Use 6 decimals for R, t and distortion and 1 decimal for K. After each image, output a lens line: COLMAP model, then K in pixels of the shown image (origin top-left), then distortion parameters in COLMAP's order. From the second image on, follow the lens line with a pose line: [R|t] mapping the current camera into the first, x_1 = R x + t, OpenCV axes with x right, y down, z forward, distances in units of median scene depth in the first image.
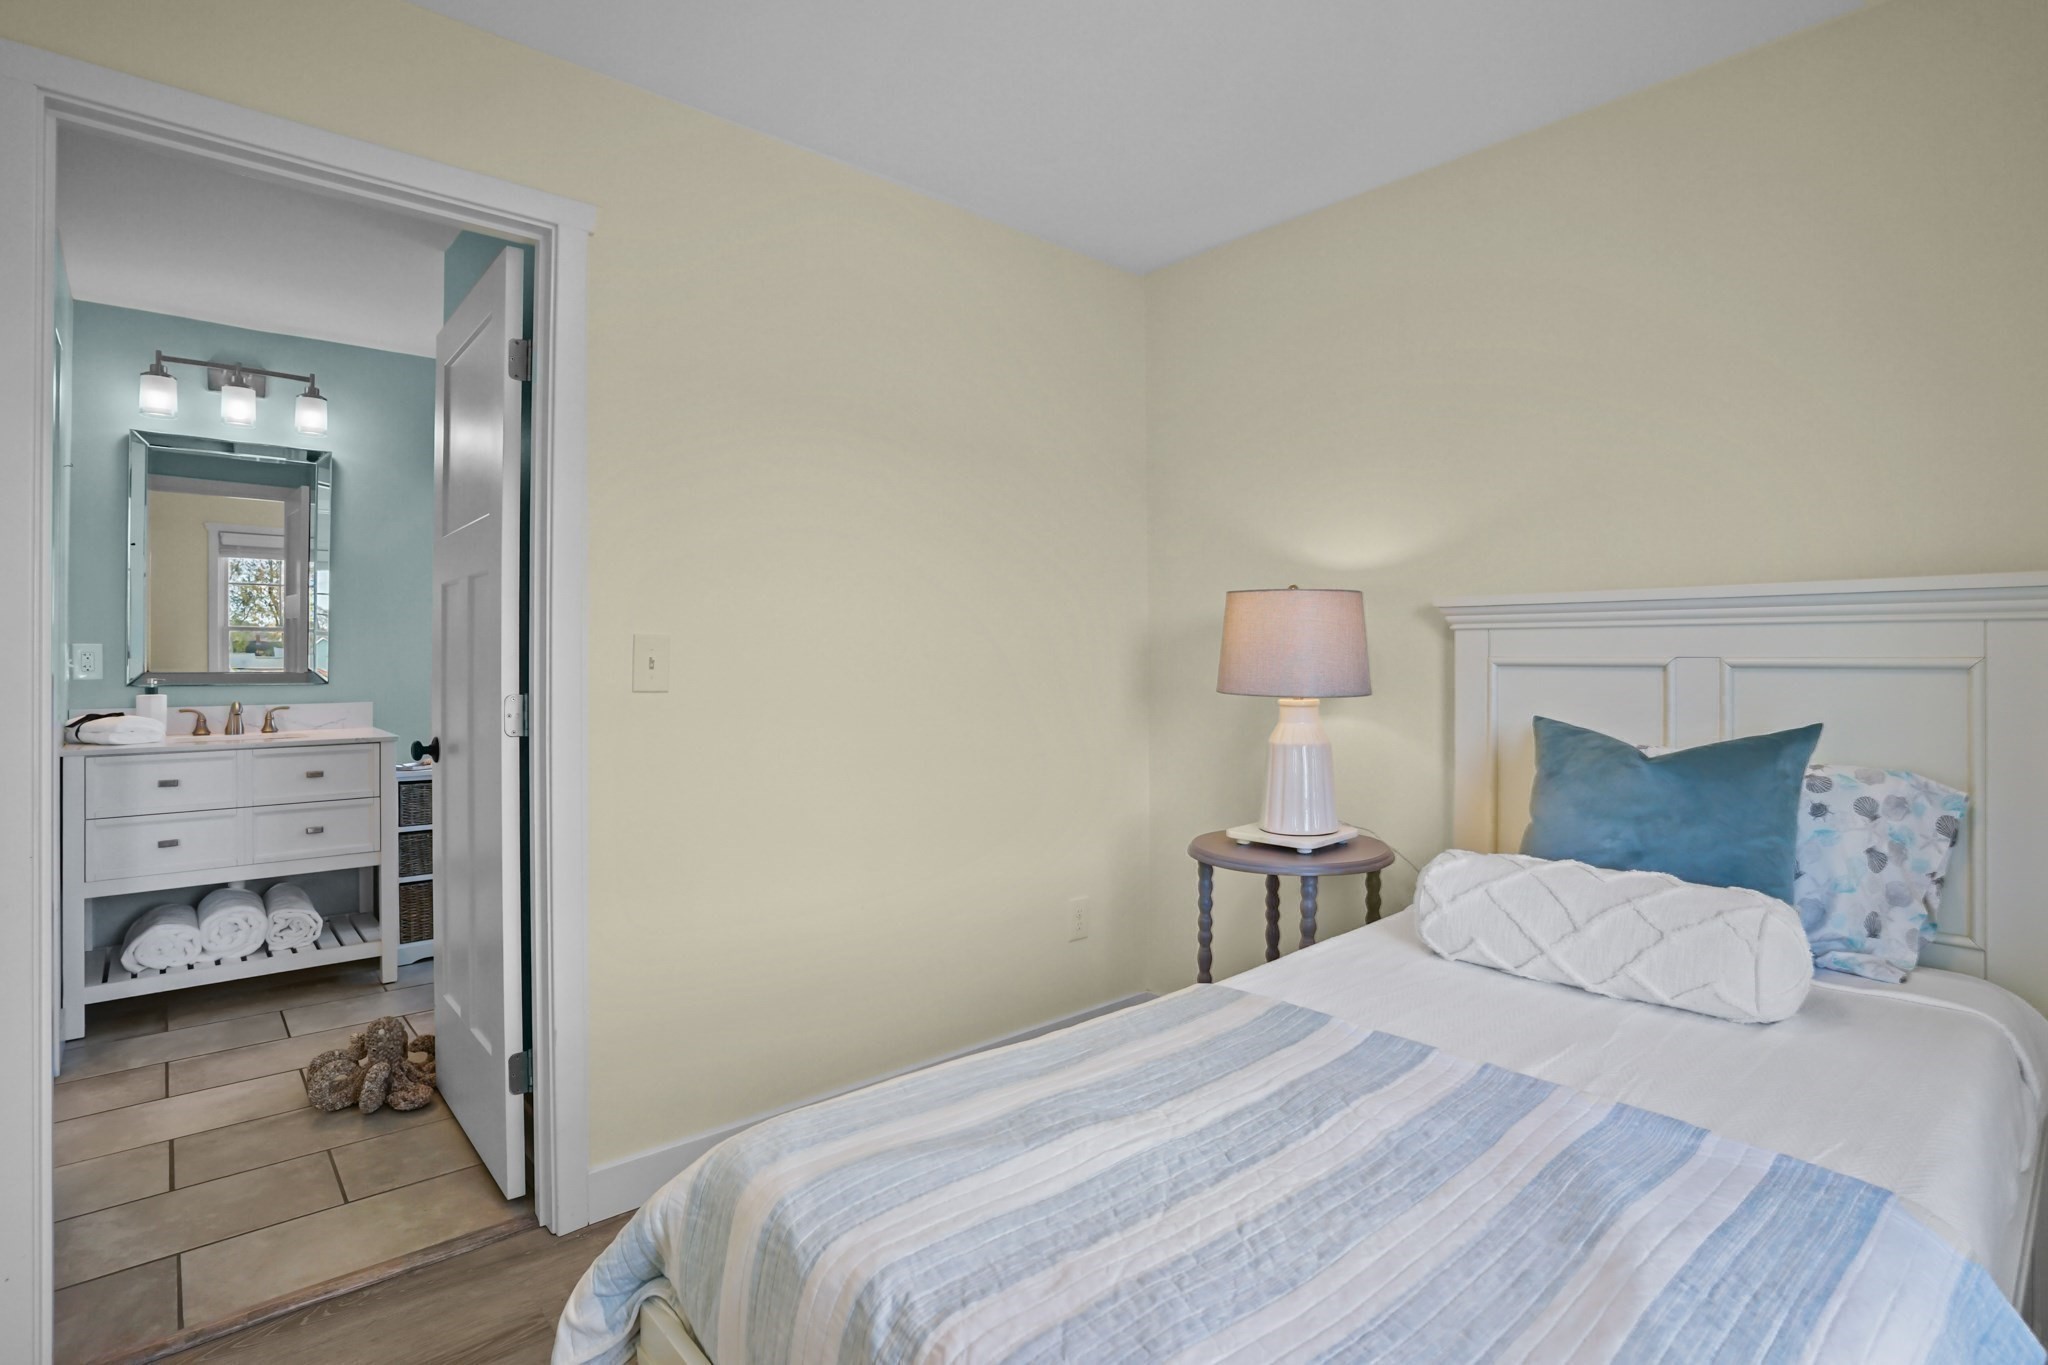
lens RADIAL K [[1018.6, 0, 1027.1], [0, 1018.6, 667.9], [0, 0, 1]] dist [-0.074680, 0.055006]
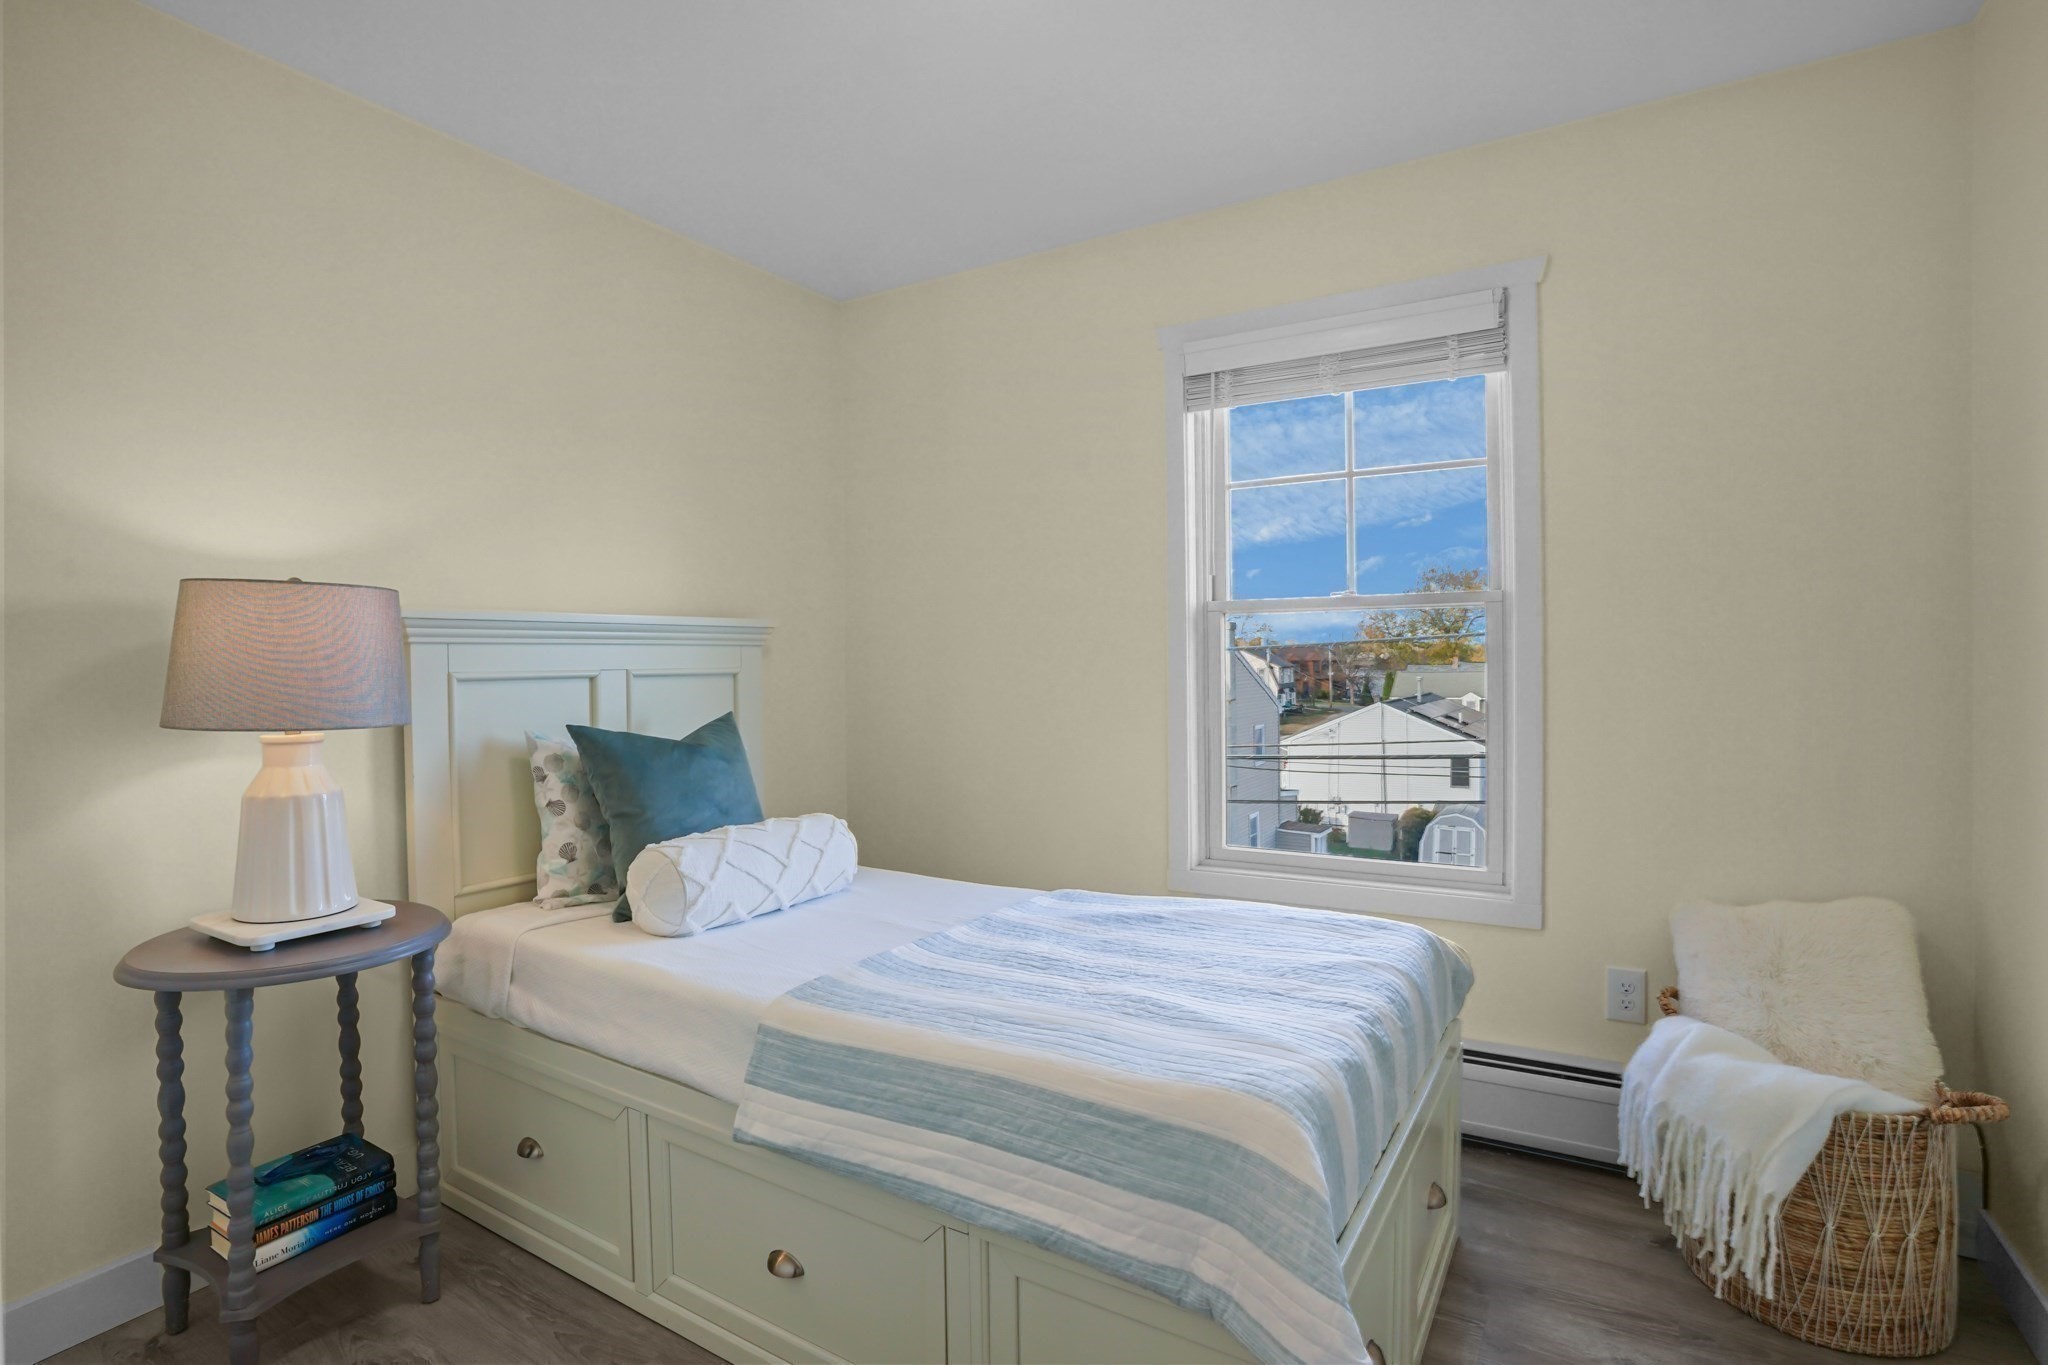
lens RADIAL K [[1018.6, 0, 1027.1], [0, 1018.6, 667.9], [0, 0, 1]] dist [-0.074680, 0.055006]
pose [[-0.279788, -0.006161, 0.960042, -0.613209], [0.022083, 0.999674, 0.012851, -0.015003], [-0.959808, 0.024796, -0.279561, 0.742333]]
